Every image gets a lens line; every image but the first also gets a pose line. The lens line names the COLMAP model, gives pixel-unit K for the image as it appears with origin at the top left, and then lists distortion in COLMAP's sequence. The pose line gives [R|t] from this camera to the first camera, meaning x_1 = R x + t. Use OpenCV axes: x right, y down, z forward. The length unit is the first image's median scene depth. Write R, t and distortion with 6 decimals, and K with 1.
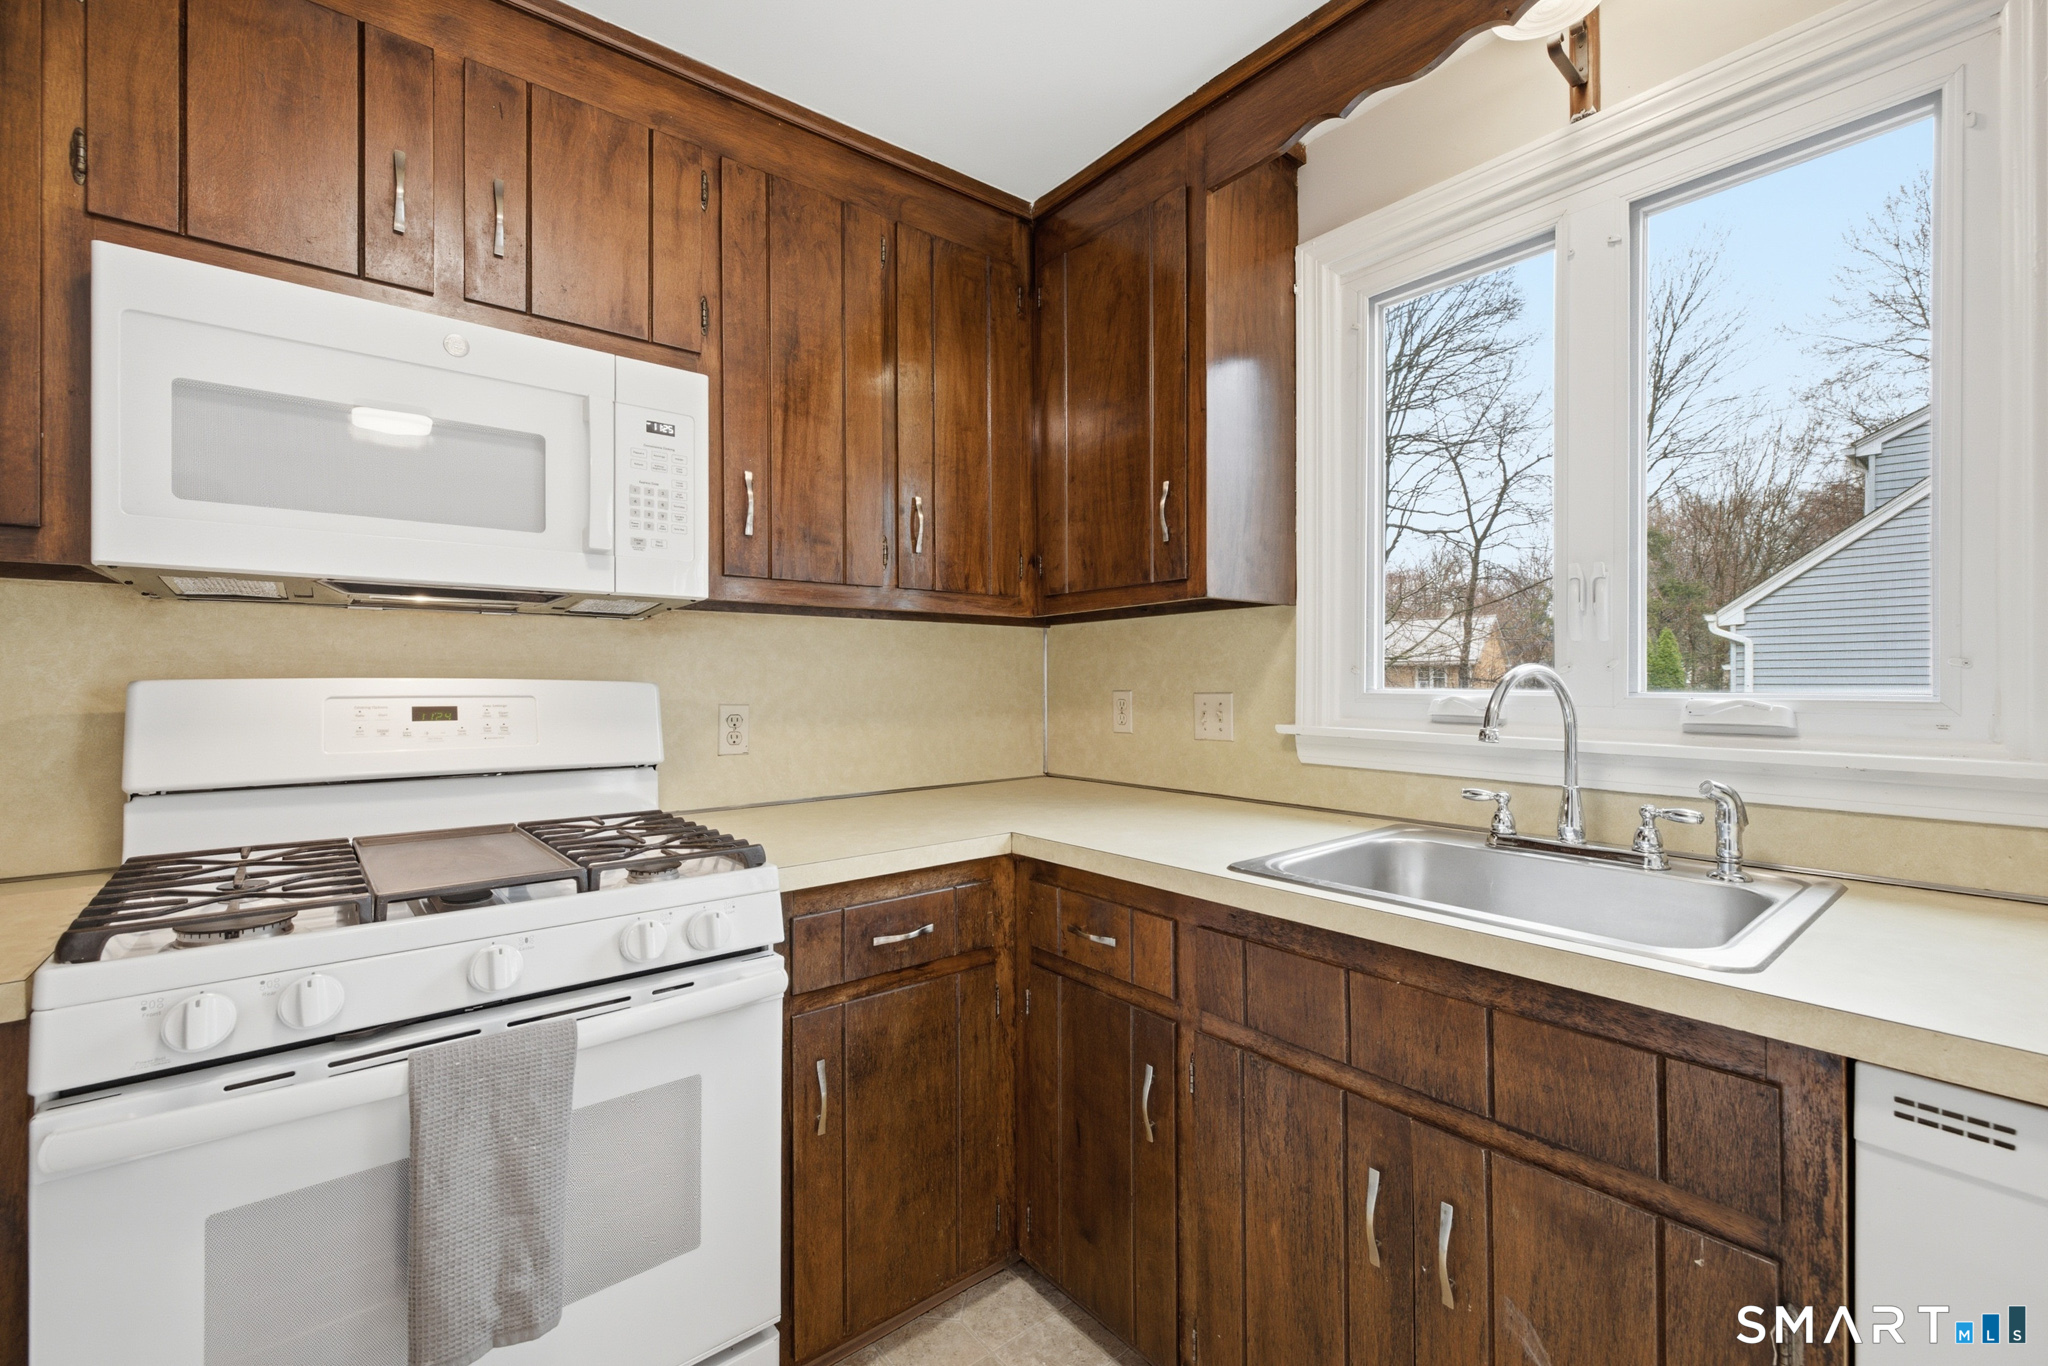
lens RADIAL K [[864.0, 0, 1024.0], [0, 864.0, 683.0], [0, 0, 1]] dist [0.002521, -0.000158]
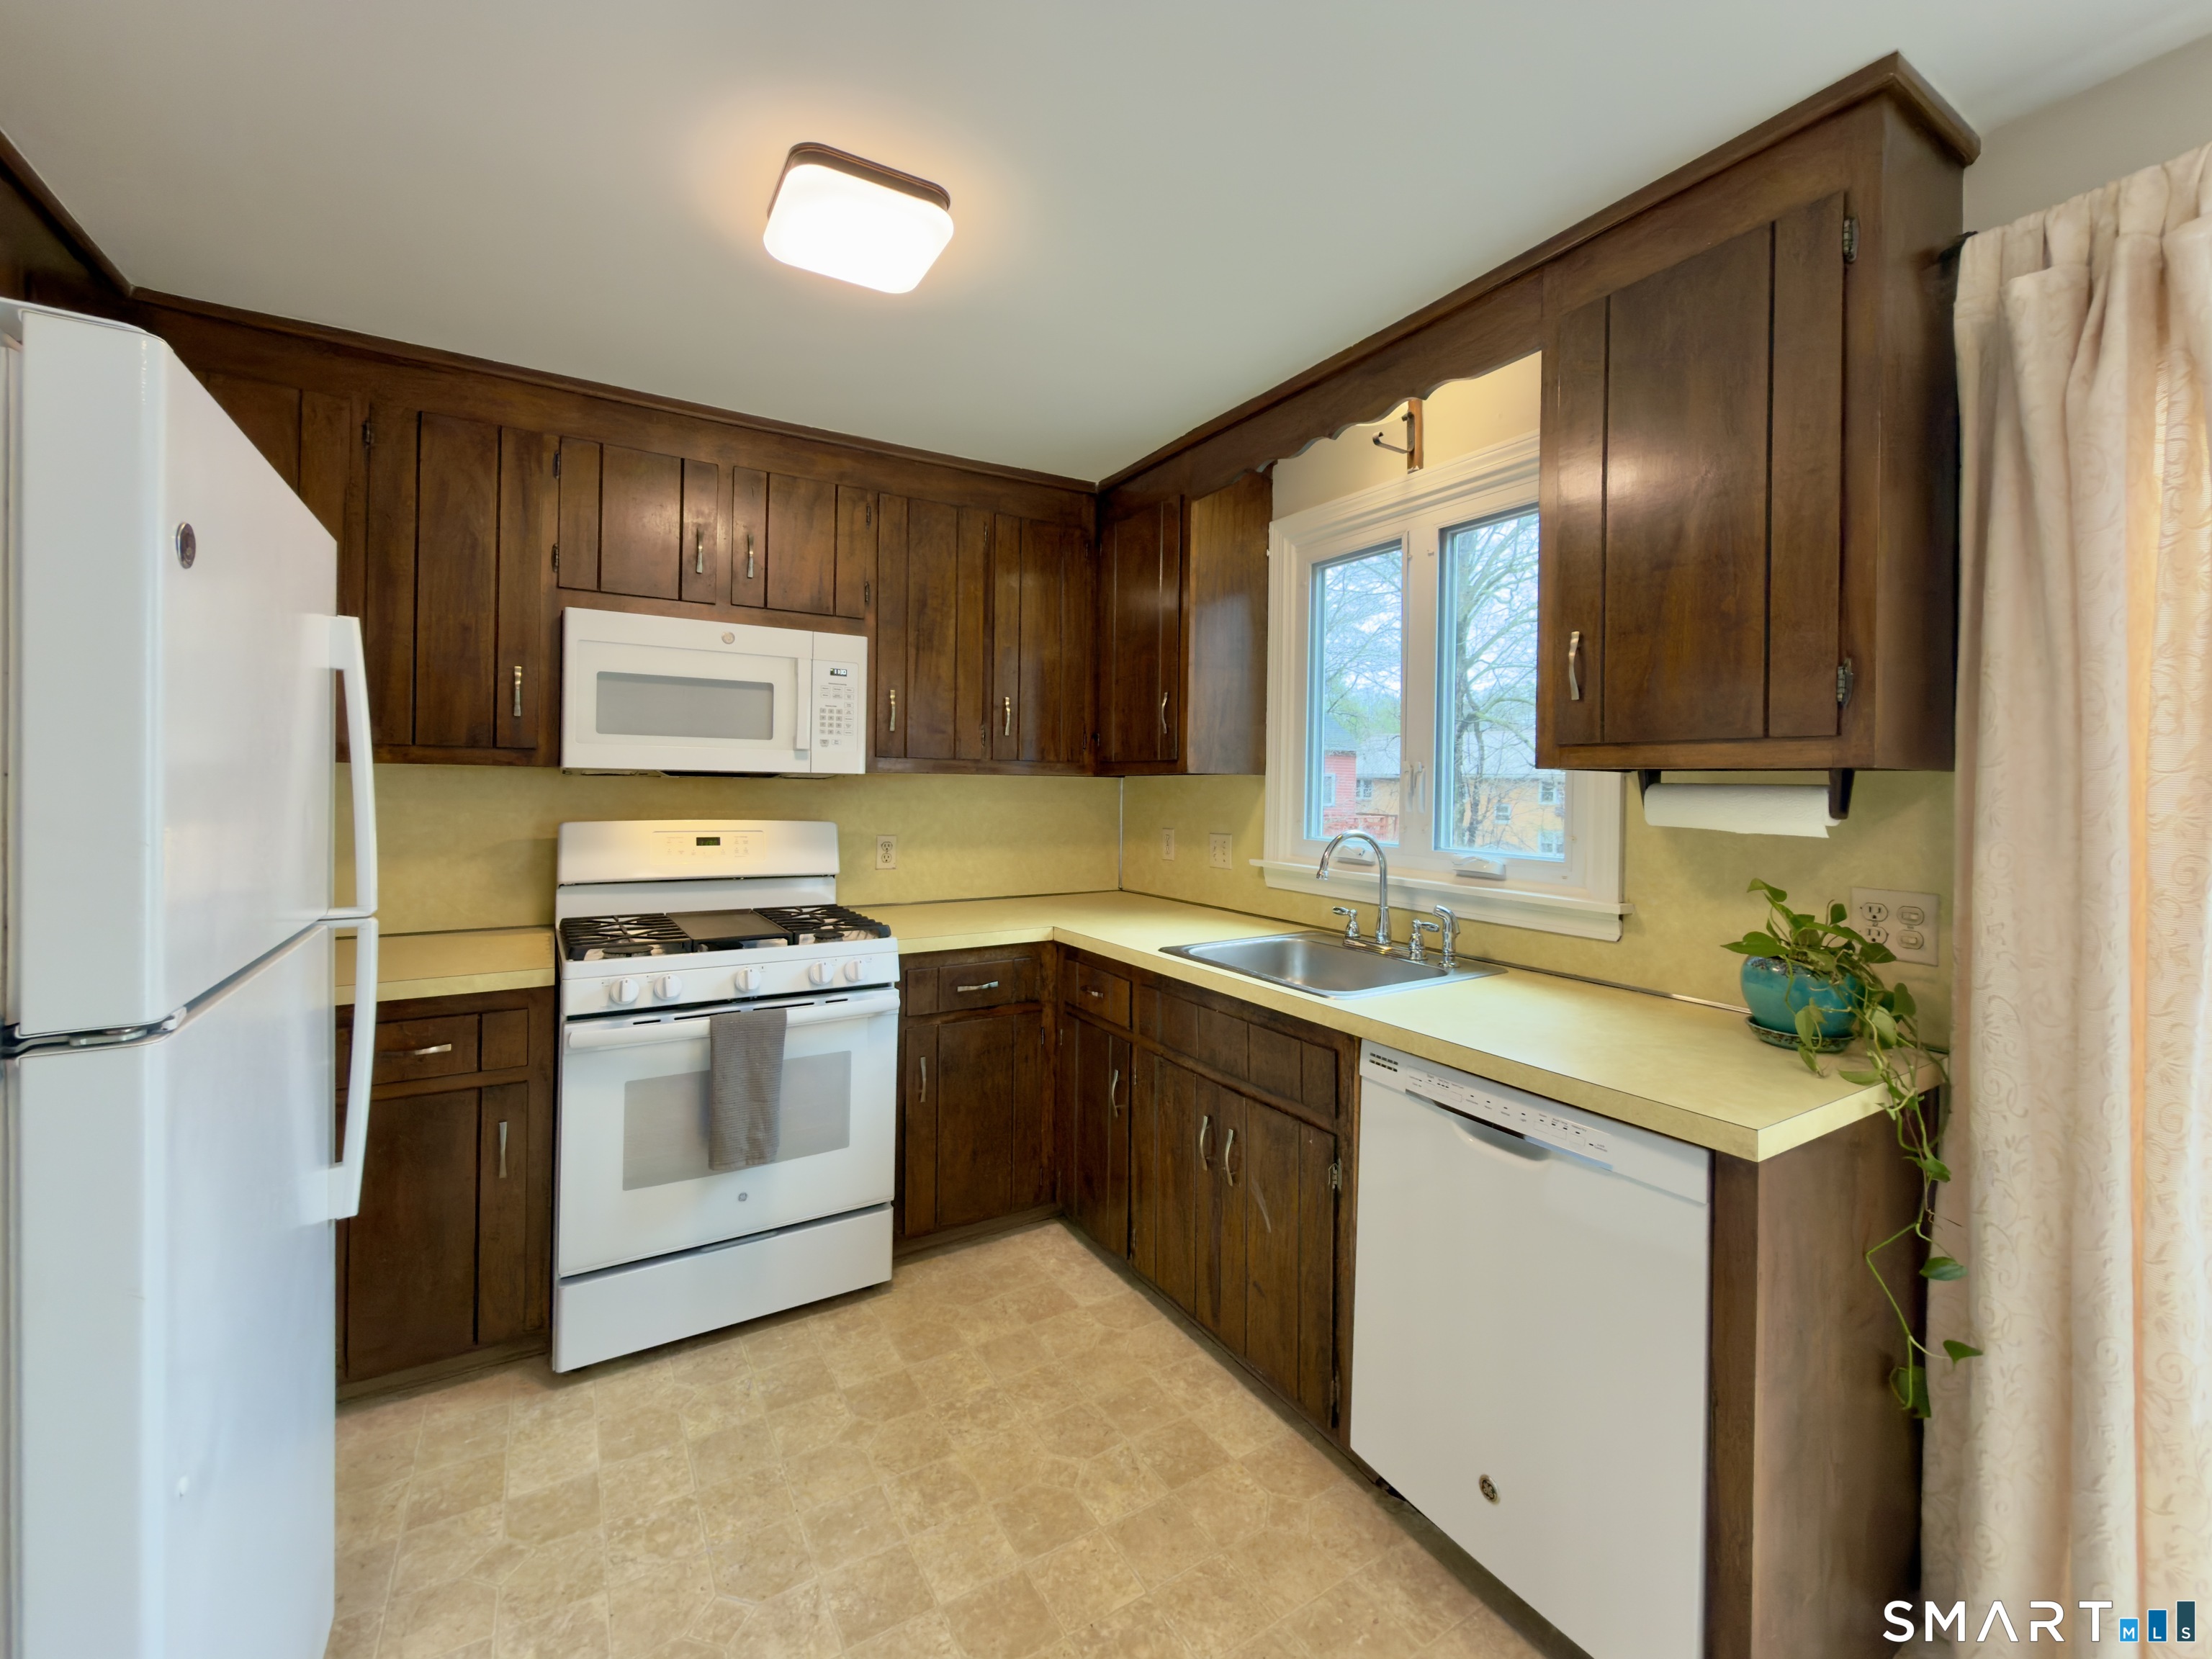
lens RADIAL K [[942.7, 0, 1112.0], [0, 942.7, 783.6], [0, 0, 1]] dist [-0.000541, 0.000240]
pose [[0.990208, 0.015569, -0.138732, 0.346192], [-0.015878, 0.999873, -0.001120, -0.087218], [0.138697, 0.003312, 0.990329, -0.701621]]
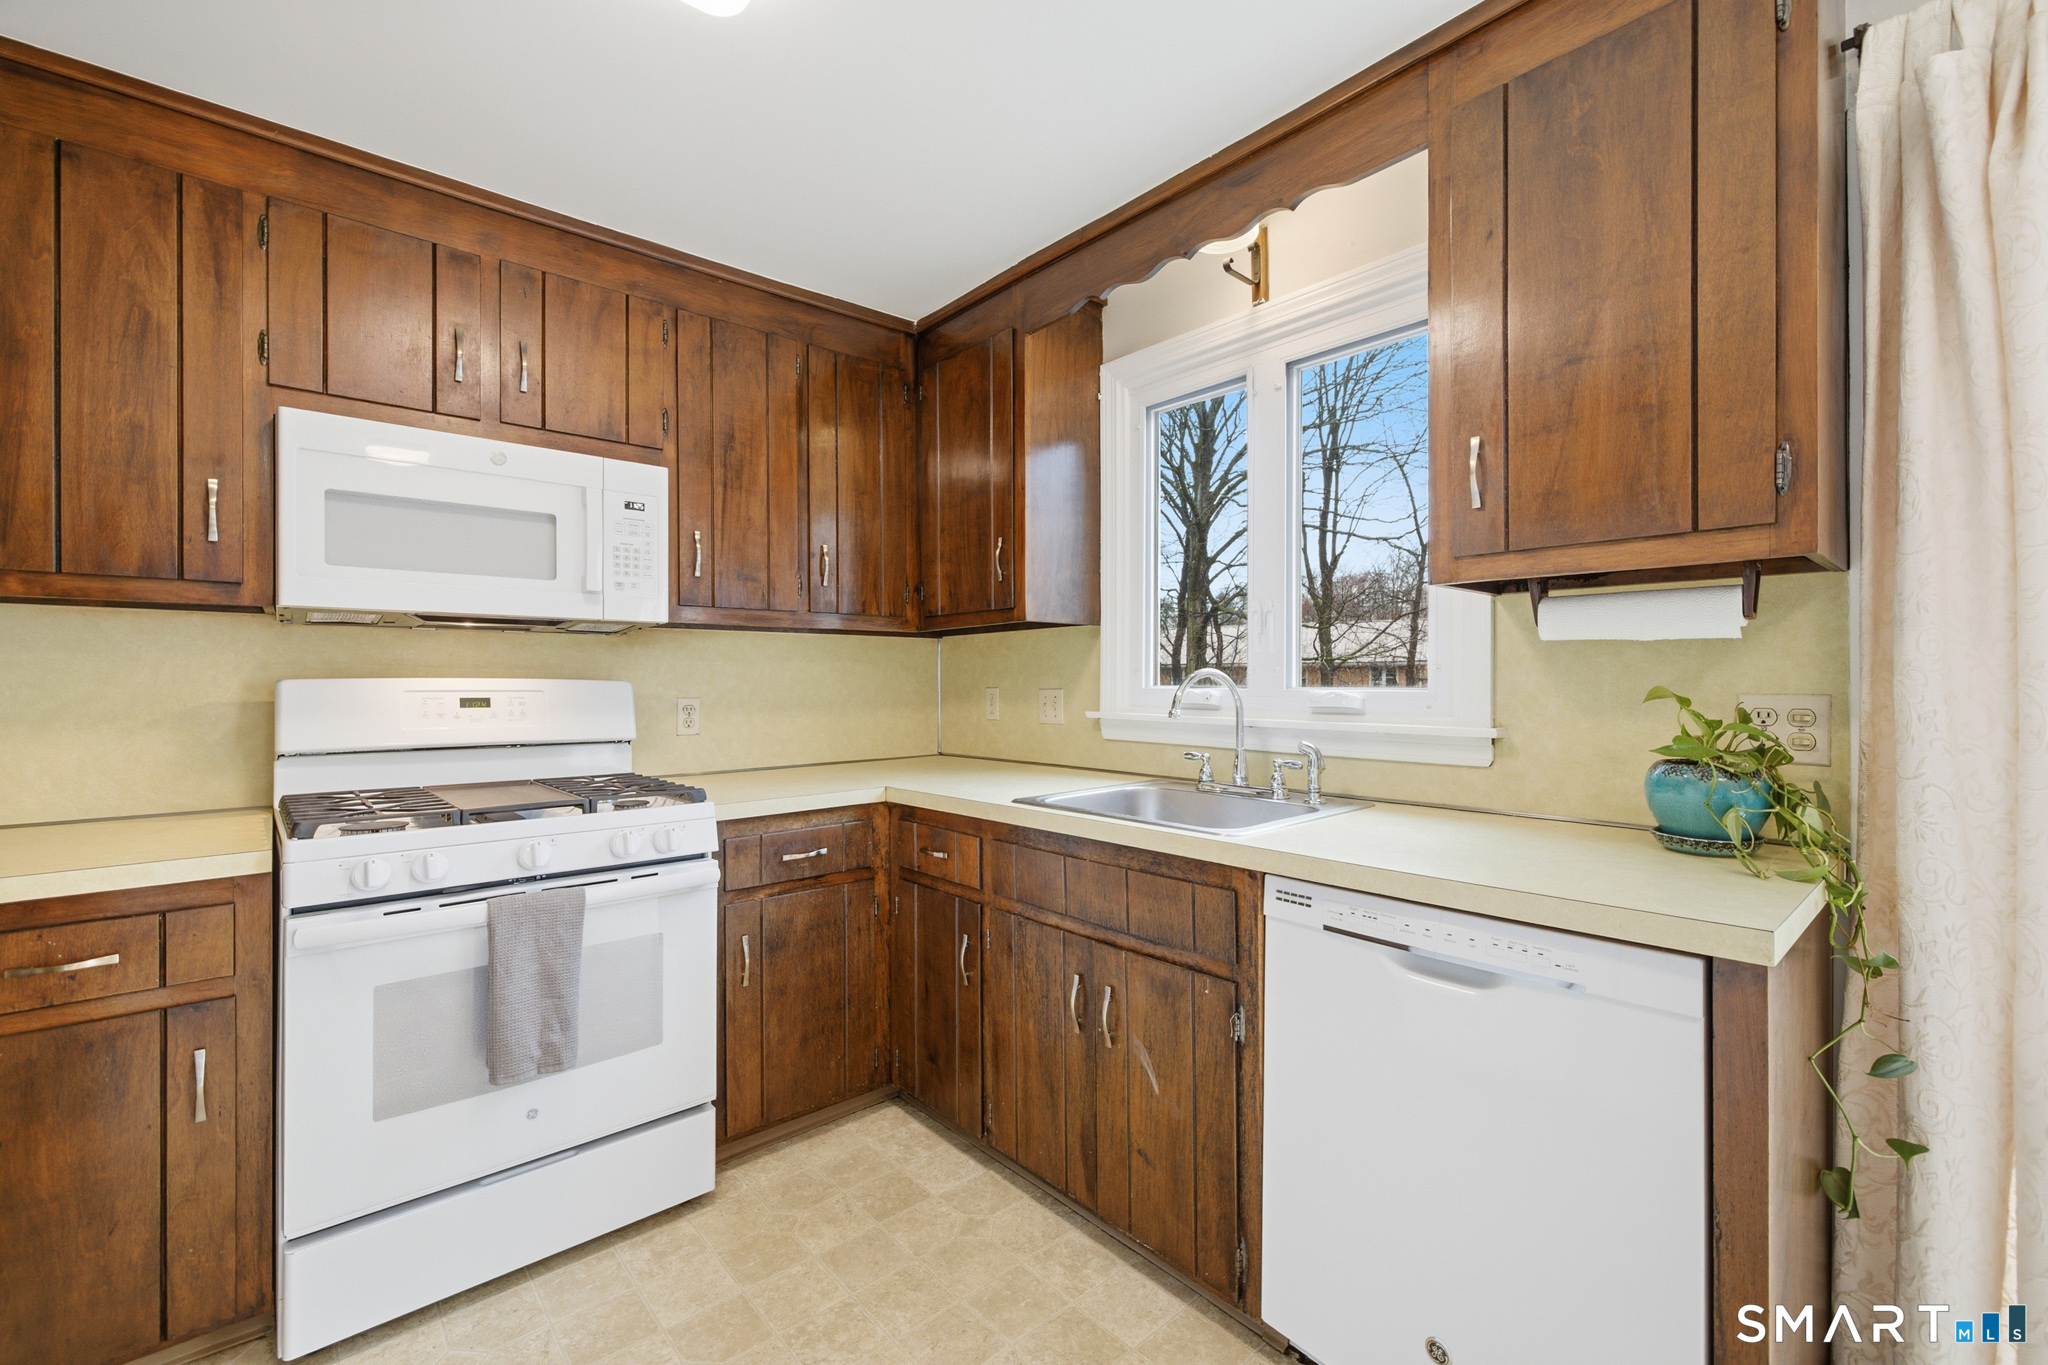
lens RADIAL K [[877.3, 0, 1031.4], [0, 877.3, 683.4], [0, 0, 1]] dist [0.003394, -0.000633]
pose [[0.999348, -0.000787, 0.036104, 0.189784], [0.000790, 1.000000, -0.000075, 0.004250], [-0.036104, 0.000103, 0.999348, -0.491821]]
